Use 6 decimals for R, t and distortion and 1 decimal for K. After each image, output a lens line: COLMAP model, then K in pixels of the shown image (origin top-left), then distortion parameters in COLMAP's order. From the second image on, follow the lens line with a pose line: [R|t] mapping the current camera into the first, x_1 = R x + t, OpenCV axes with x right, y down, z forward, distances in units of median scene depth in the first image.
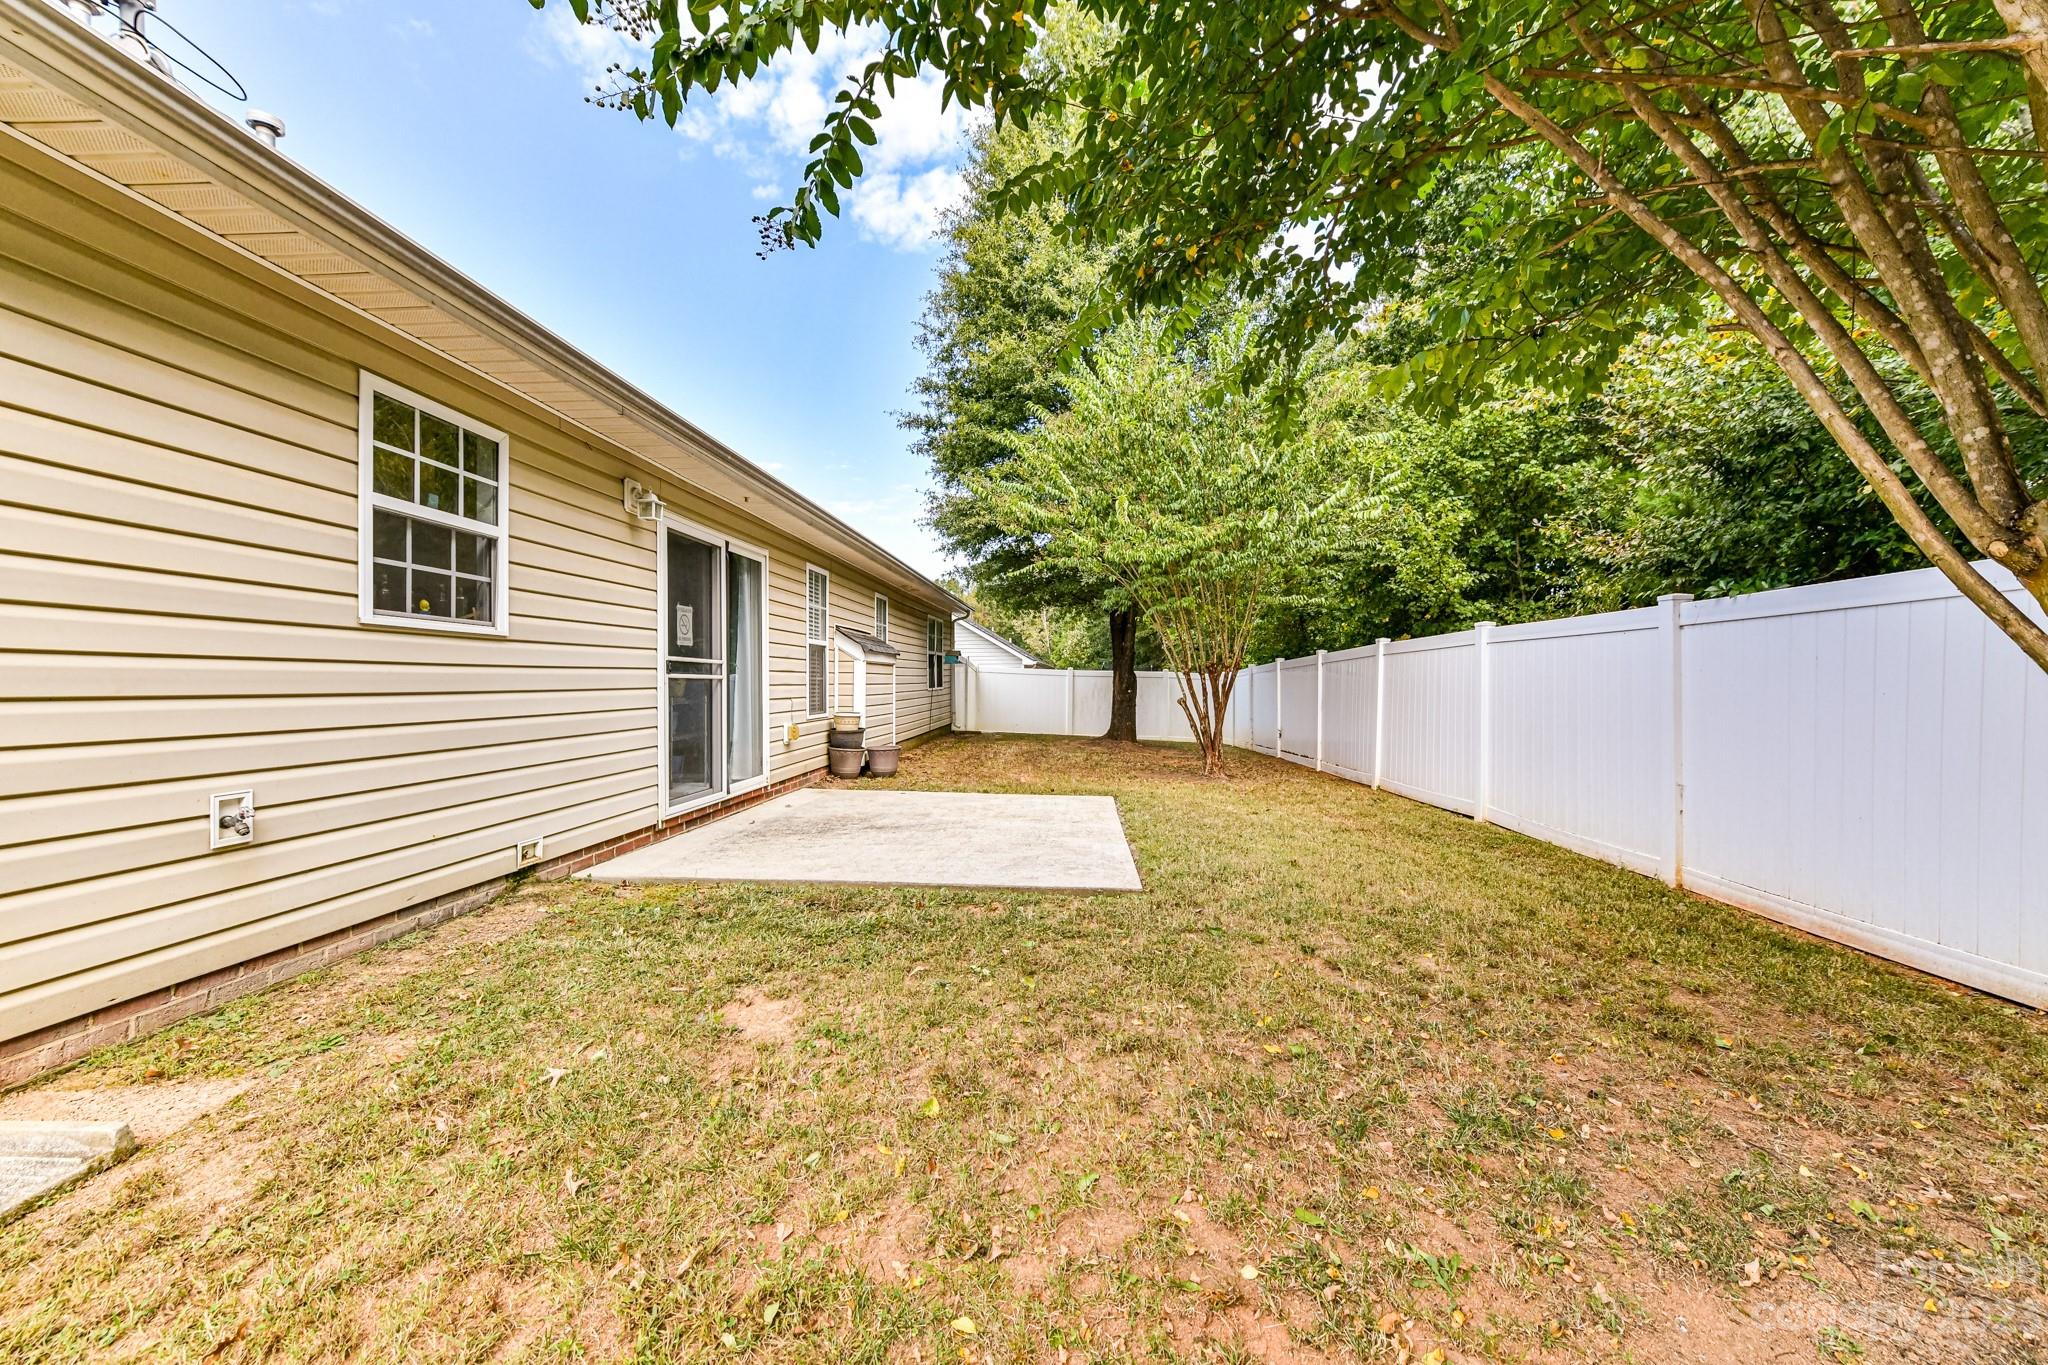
lens RADIAL K [[808.3, 0, 1025.1], [0, 808.3, 682.7], [0, 0, 1]] dist [0.002283, -0.000718]
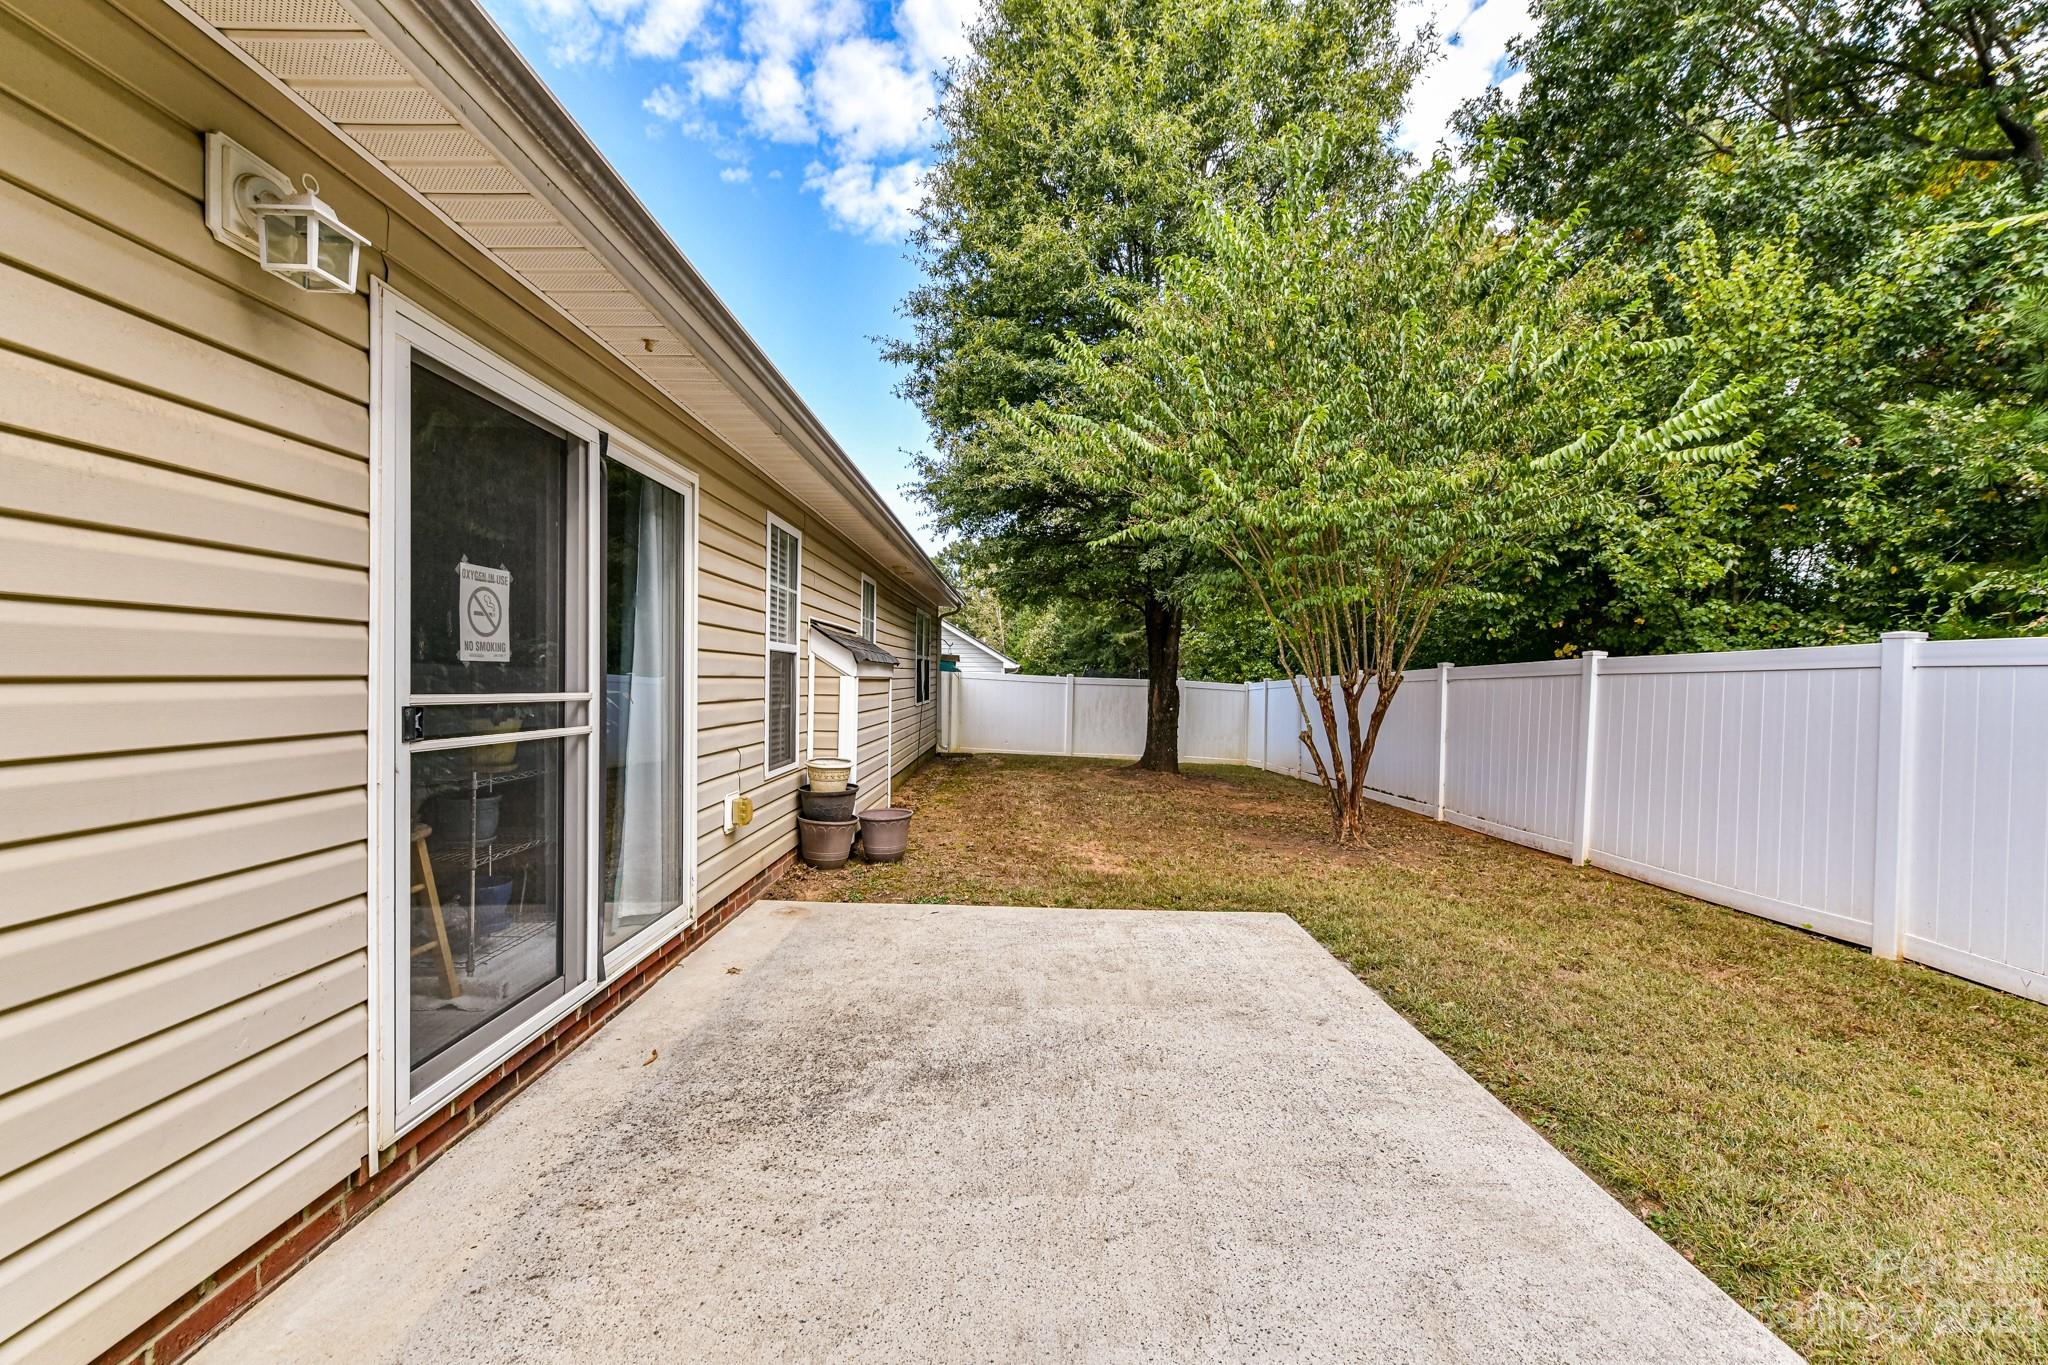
lens RADIAL K [[808.3, 0, 1030.0], [0, 808.3, 680.2], [0, 0, 1]] dist [0.002283, -0.000718]
pose [[0.997218, 0.010445, 0.073811, -0.097840], [-0.010375, 0.999945, -0.001320, -0.022177], [-0.073821, 0.000550, 0.997271, 0.321134]]
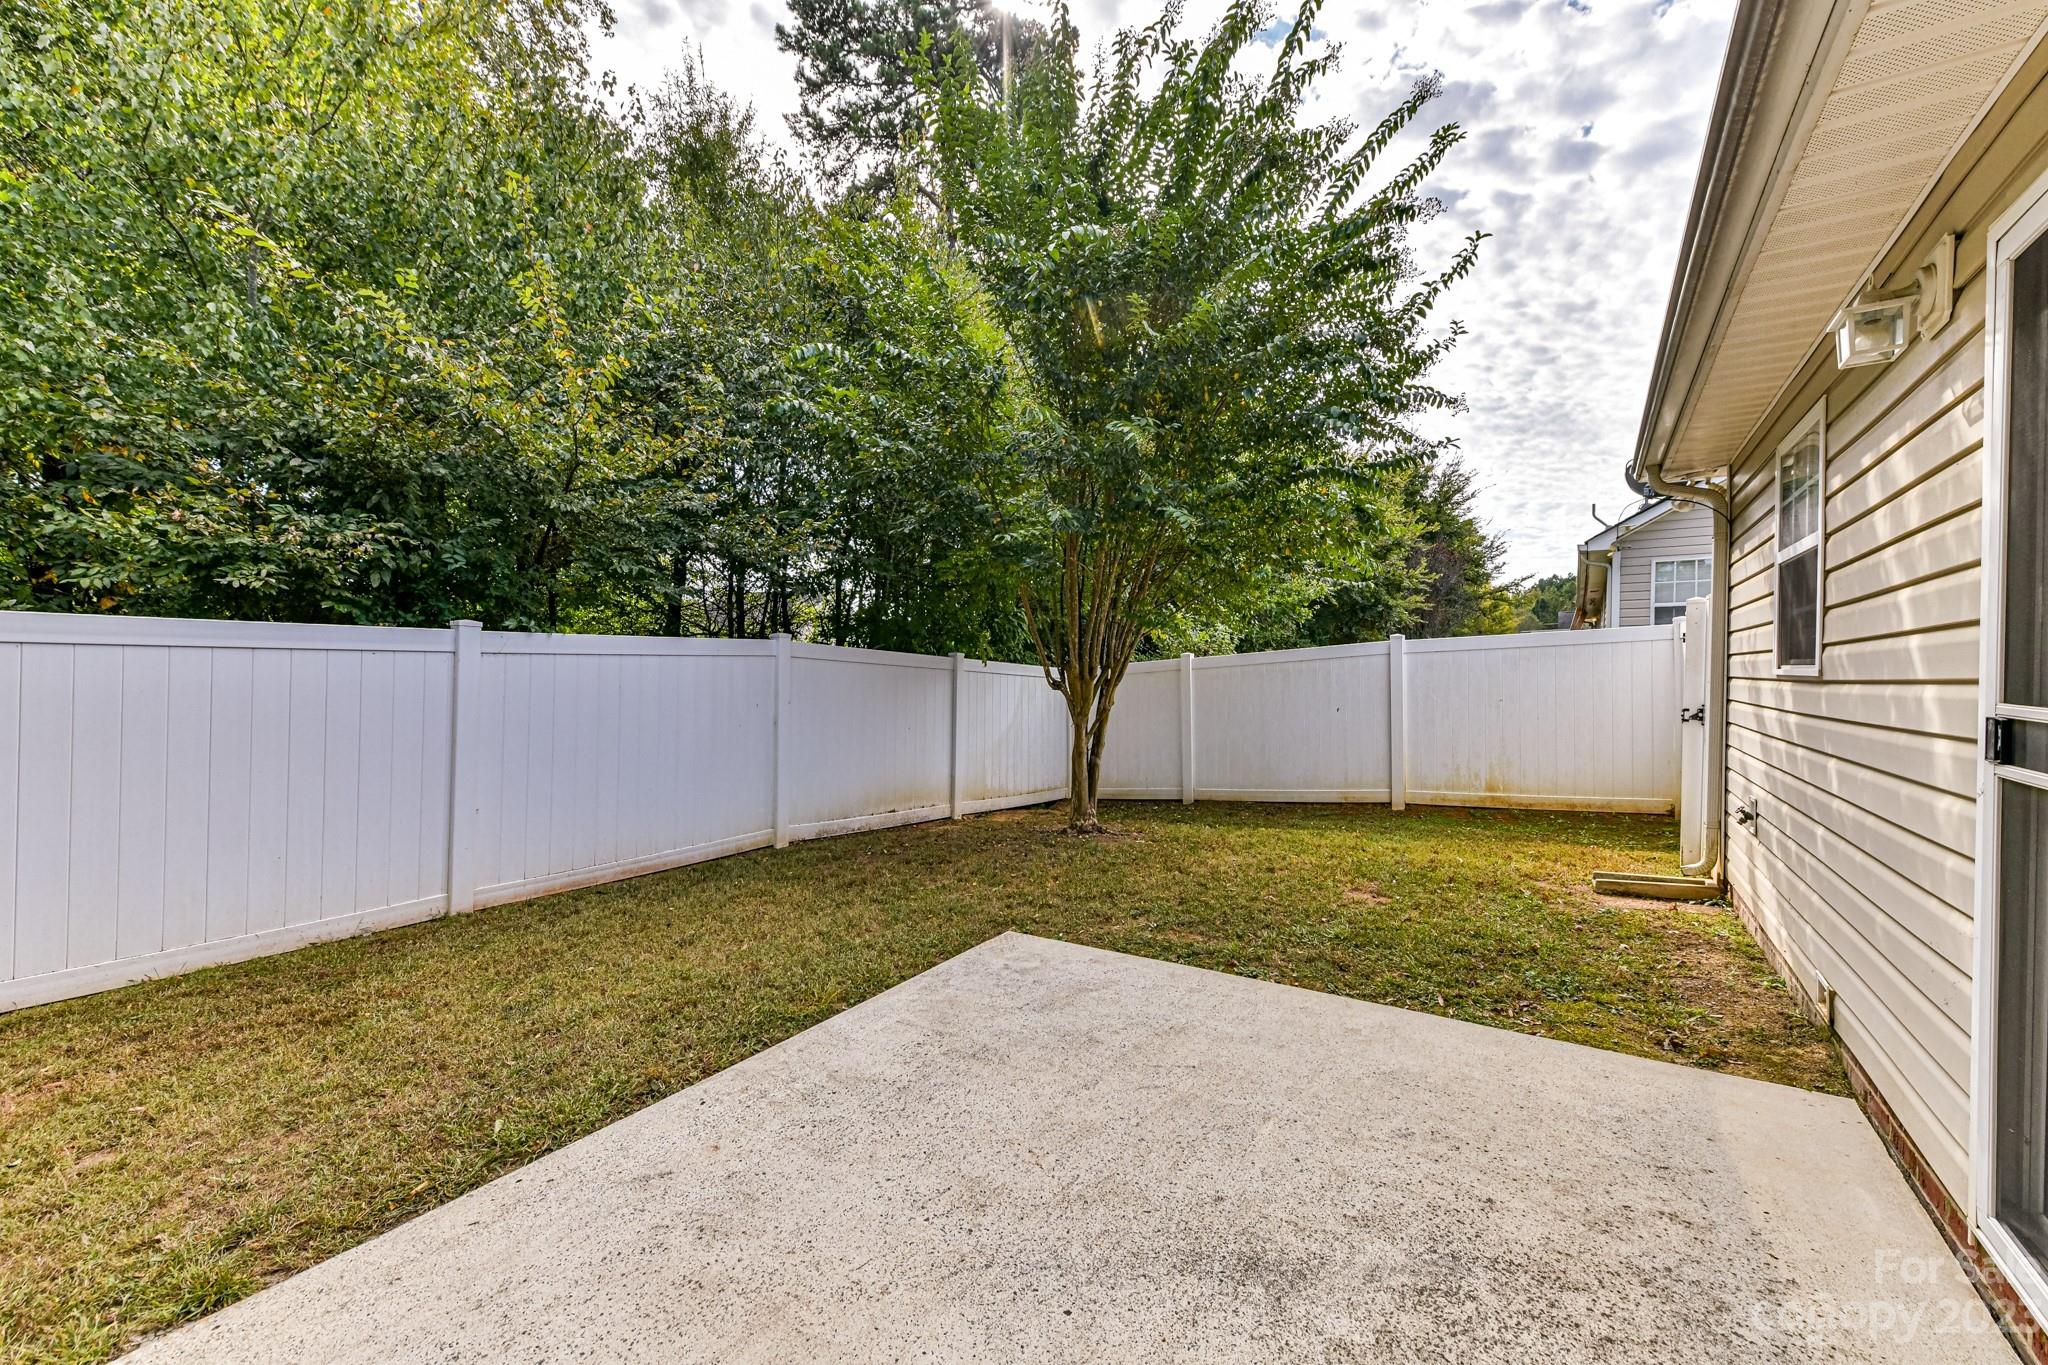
lens RADIAL K [[808.3, 0, 1035.3], [0, 808.3, 678.0], [0, 0, 1]] dist [0.002283, -0.000718]
pose [[-0.868265, -0.006773, 0.496055, -0.149198], [-0.003125, 0.999962, 0.008183, -0.022856], [-0.496091, 0.005555, -0.868253, 0.750842]]
